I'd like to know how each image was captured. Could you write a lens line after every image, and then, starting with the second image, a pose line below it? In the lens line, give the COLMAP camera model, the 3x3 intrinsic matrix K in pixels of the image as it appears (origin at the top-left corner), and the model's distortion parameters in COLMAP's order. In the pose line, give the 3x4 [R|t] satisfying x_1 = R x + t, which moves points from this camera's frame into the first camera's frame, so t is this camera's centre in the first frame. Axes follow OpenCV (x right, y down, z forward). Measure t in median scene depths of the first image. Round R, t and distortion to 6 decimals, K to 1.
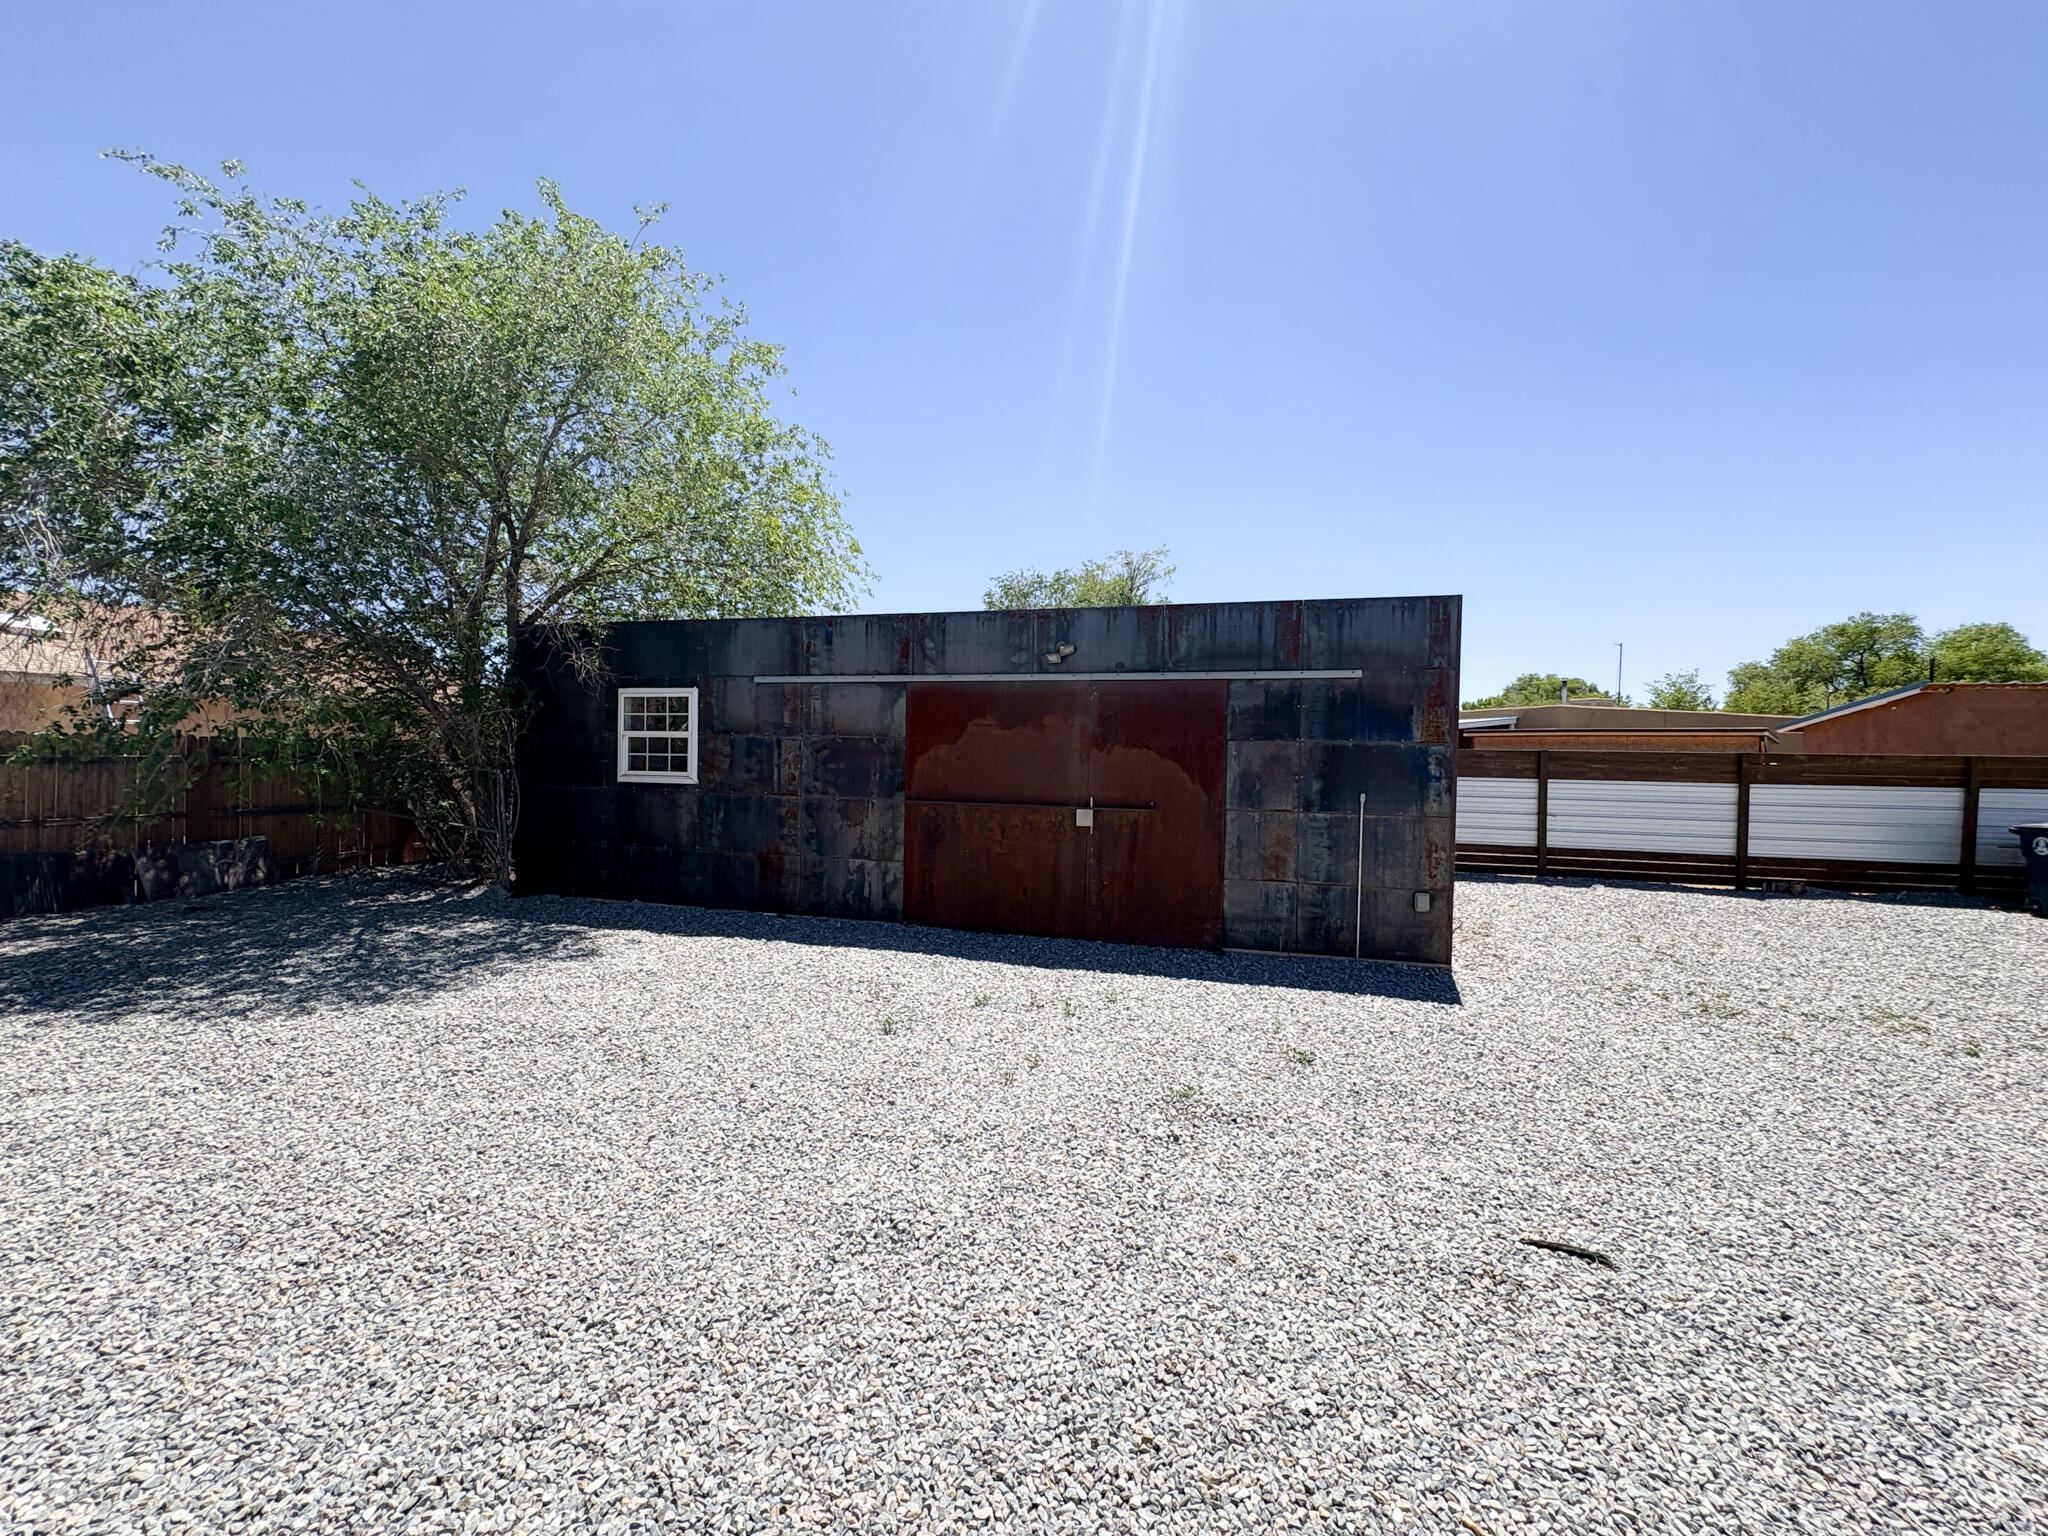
lens RADIAL K [[817.9, 0, 1026.1], [0, 817.9, 770.0], [0, 0, 1]] dist [0.000116, 0.000670]
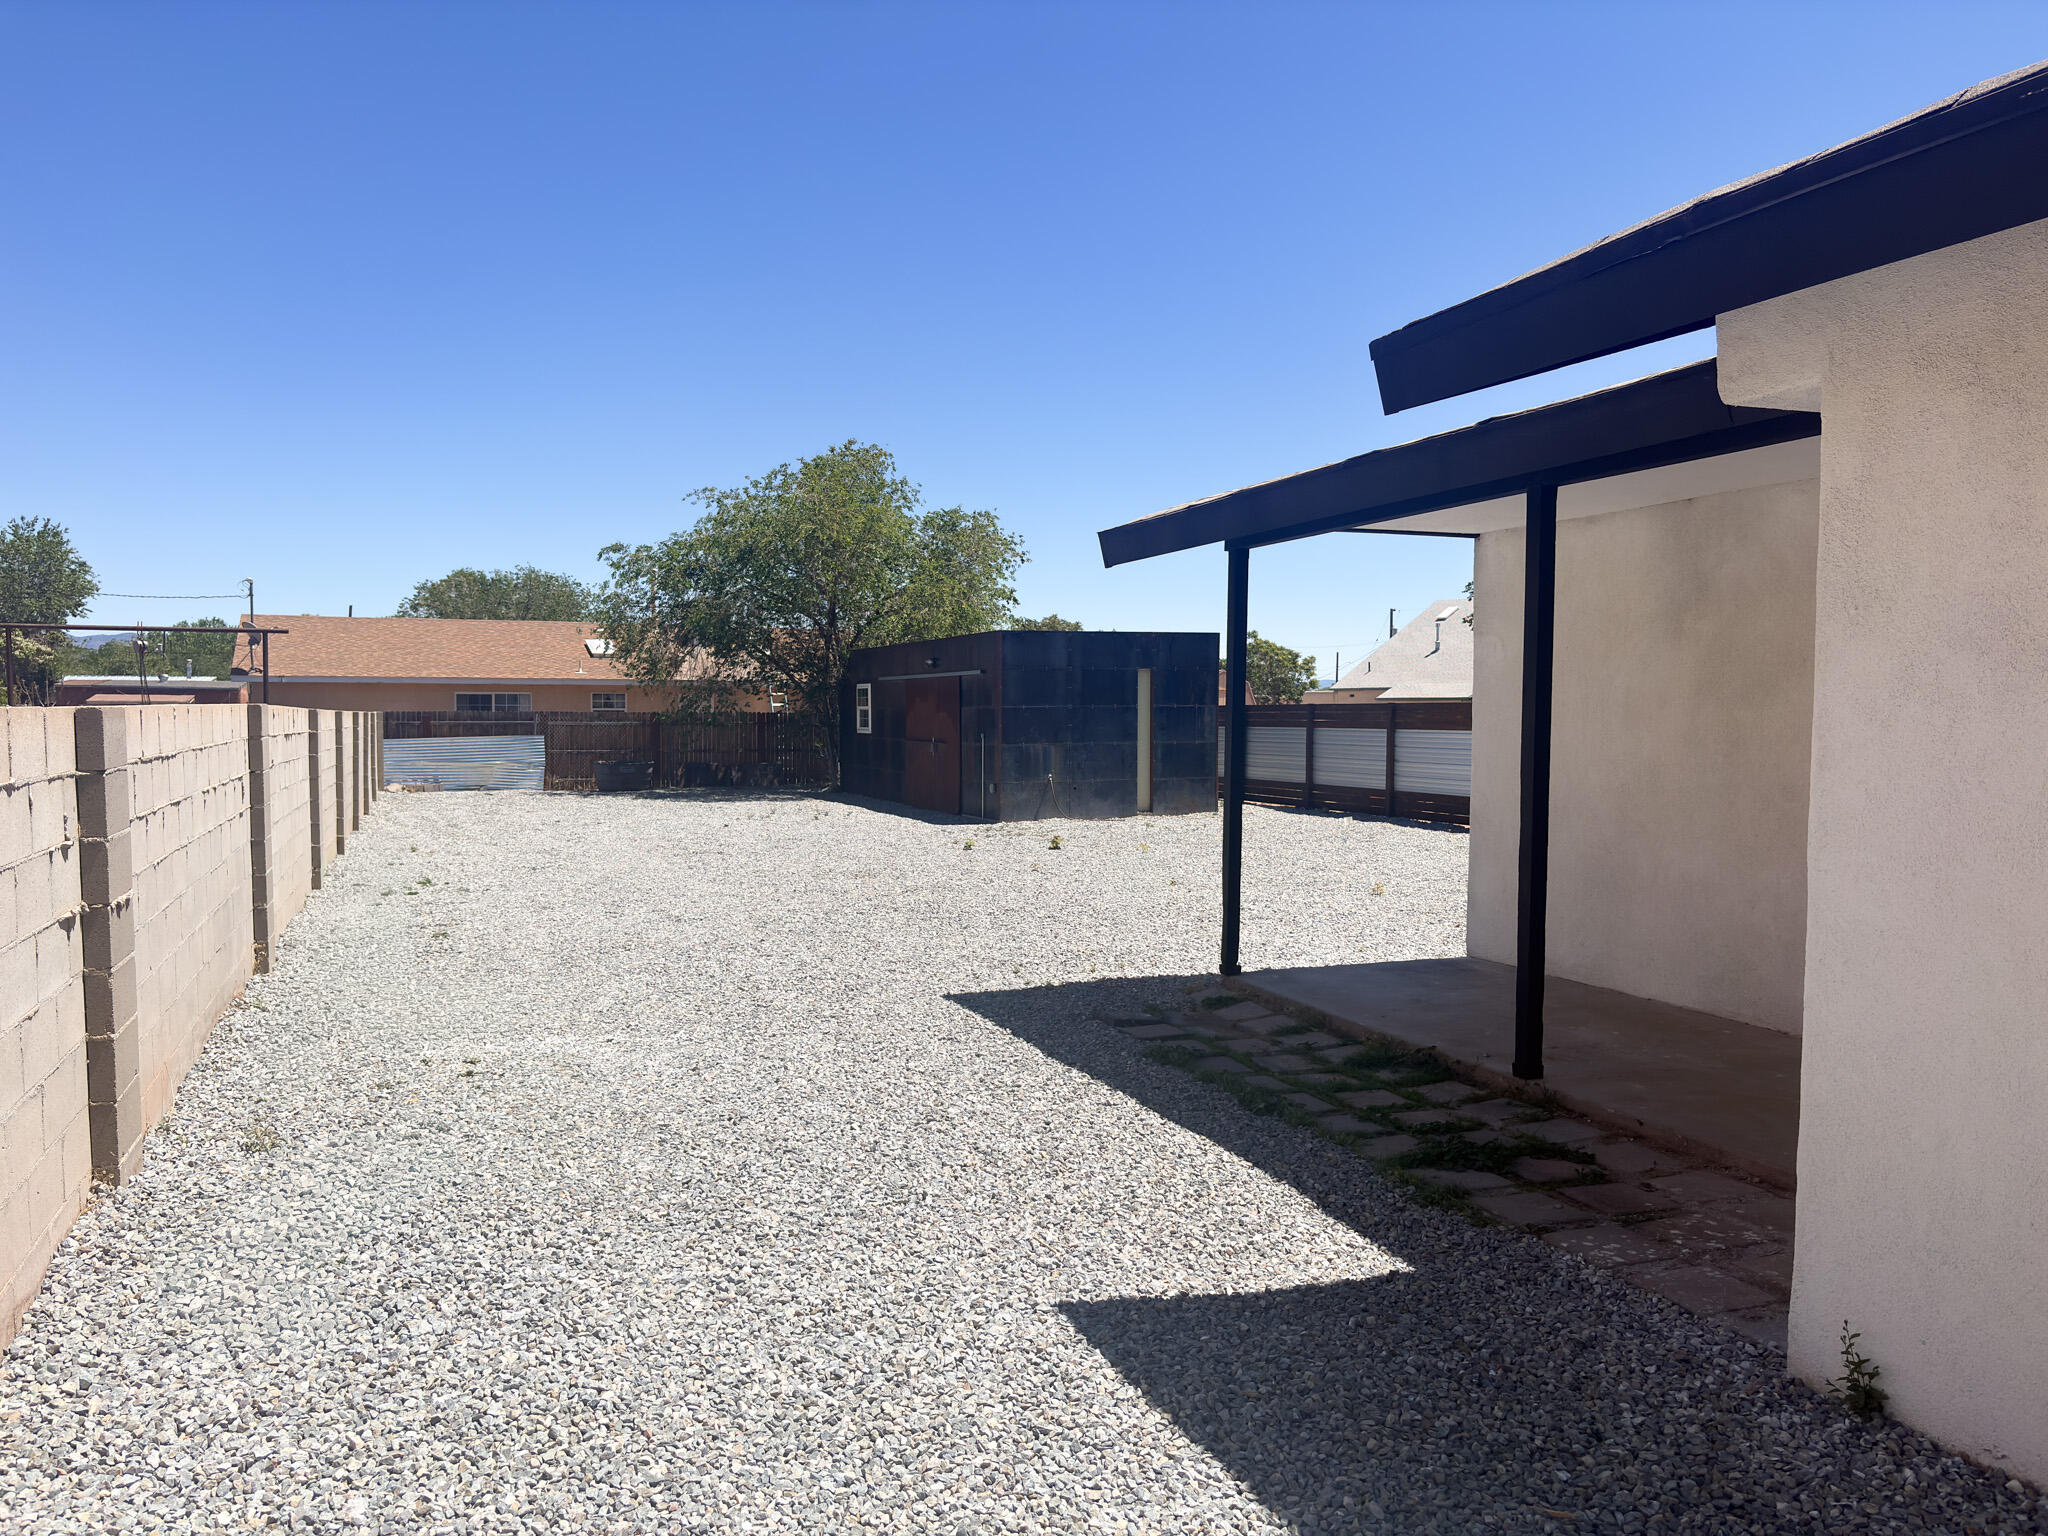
lens RADIAL K [[1559.5, 0, 1022.9], [0, 1559.5, 772.6], [0, 0, 1]] dist [-0.001787, -0.000281]
pose [[0.571057, 0.006228, -0.820887, 3.549596], [0.007714, 0.999886, 0.012952, 0.066570], [0.820874, -0.013728, 0.570944, -1.077732]]
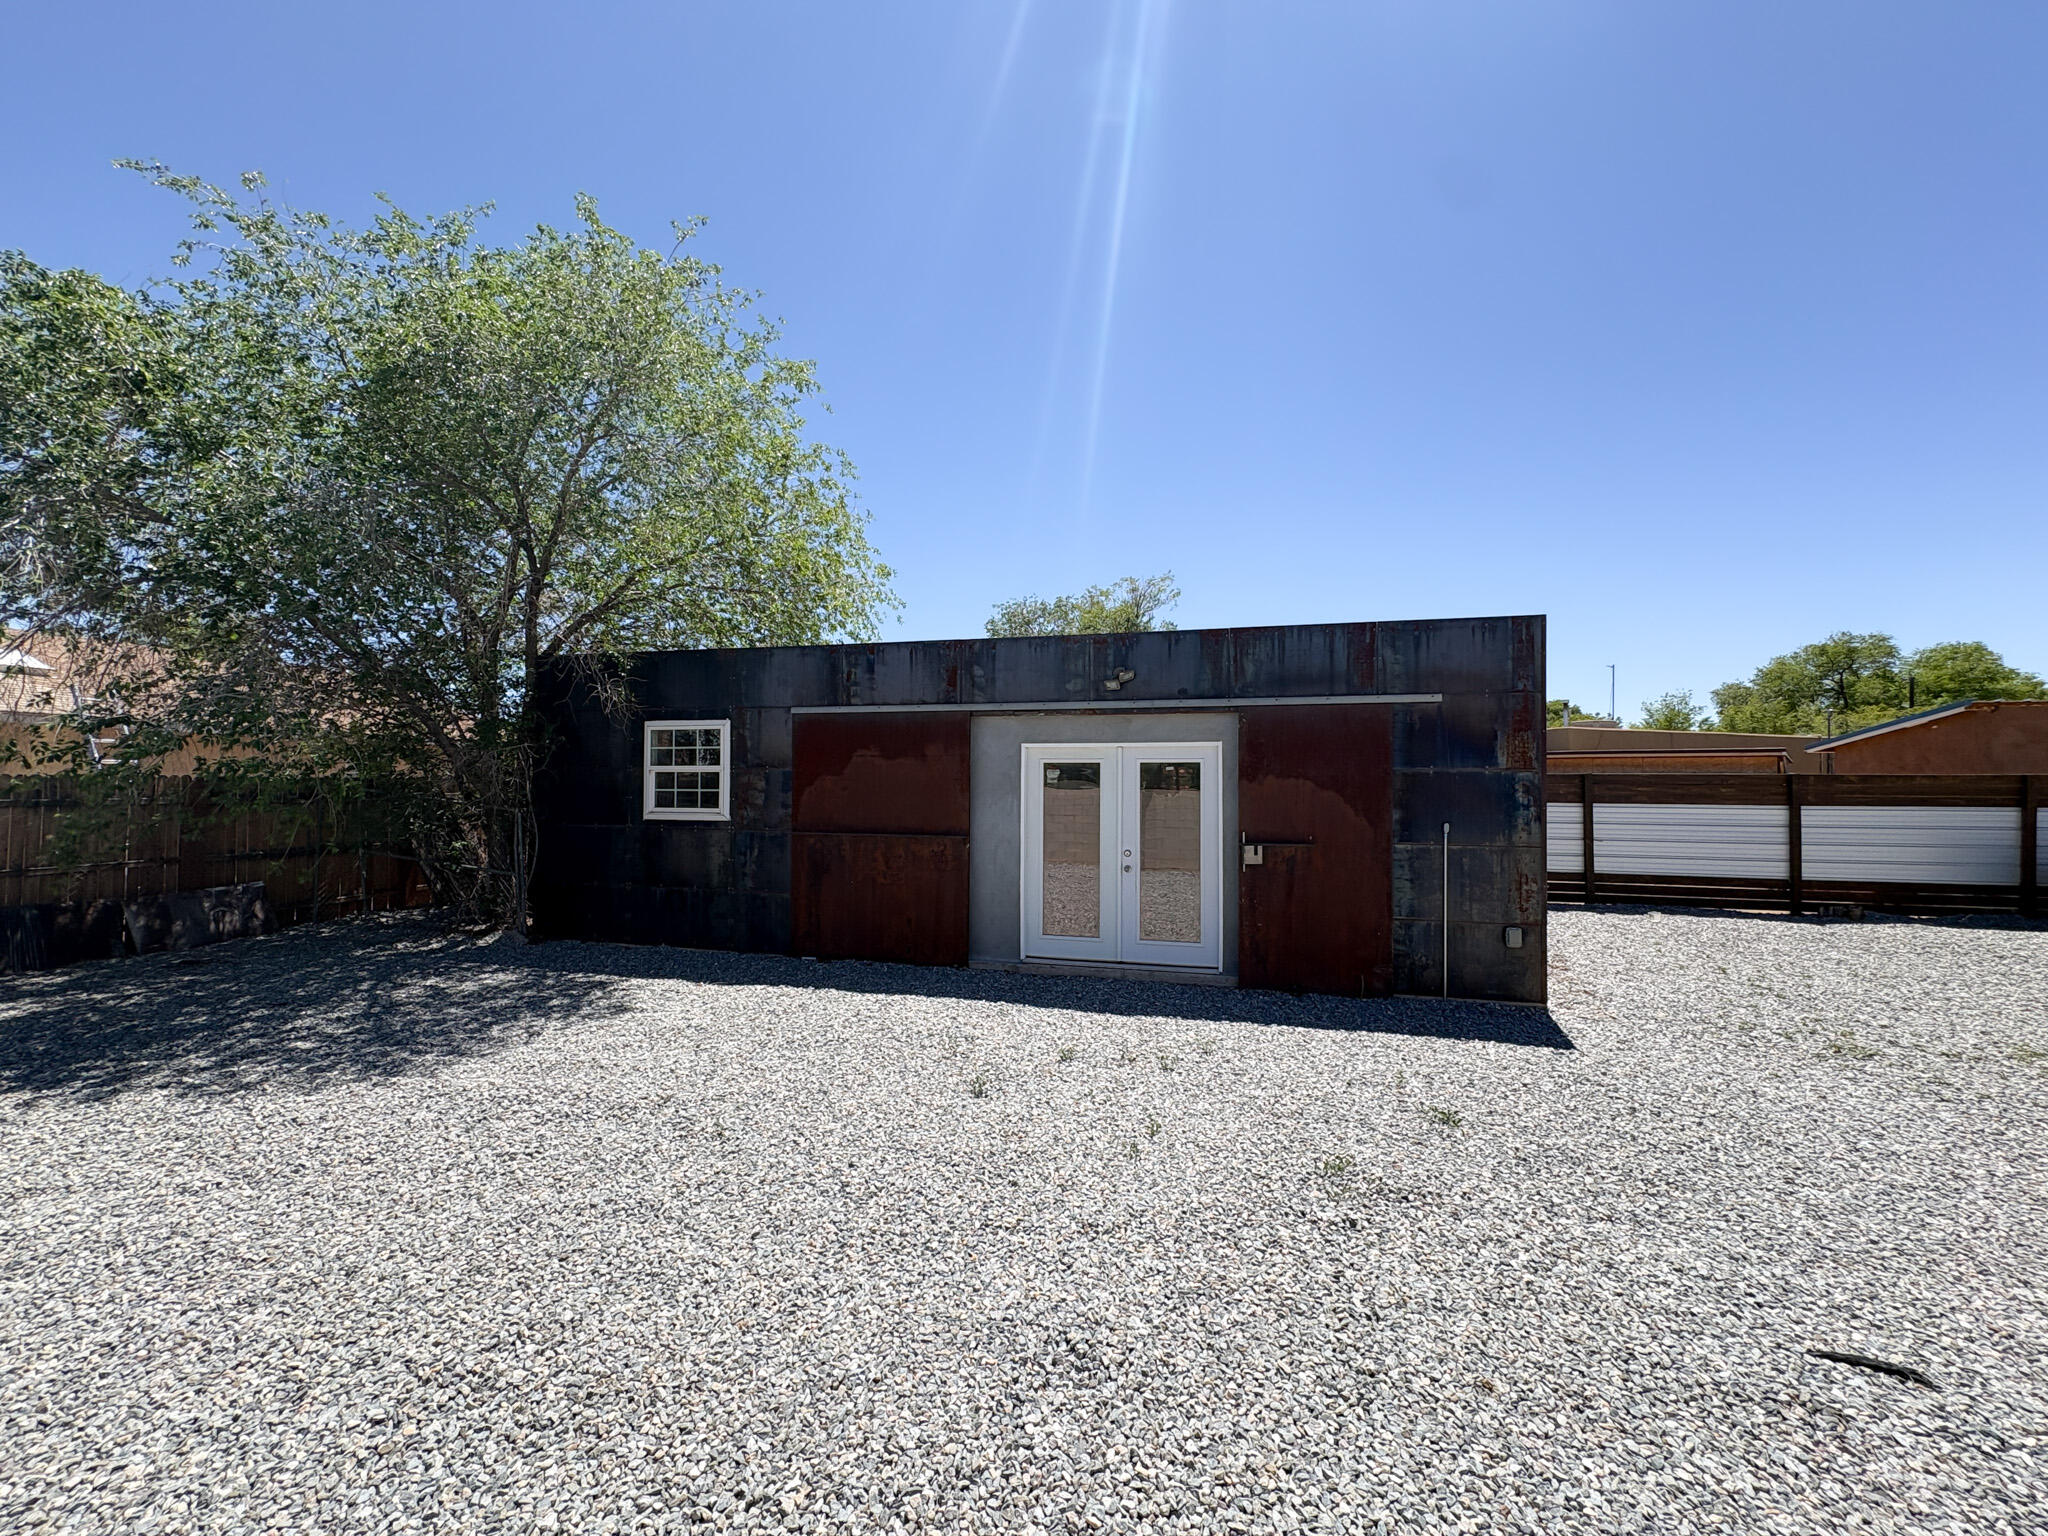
lens RADIAL K [[817.9, 0, 1022.4], [0, 817.9, 770.2], [0, 0, 1]] dist [0.000116, 0.000670]
pose [[0.999796, -0.011944, 0.016283, -0.097234], [0.012477, 0.999377, -0.033029, -0.007335], [-0.015879, 0.033225, 0.999322, 0.057457]]
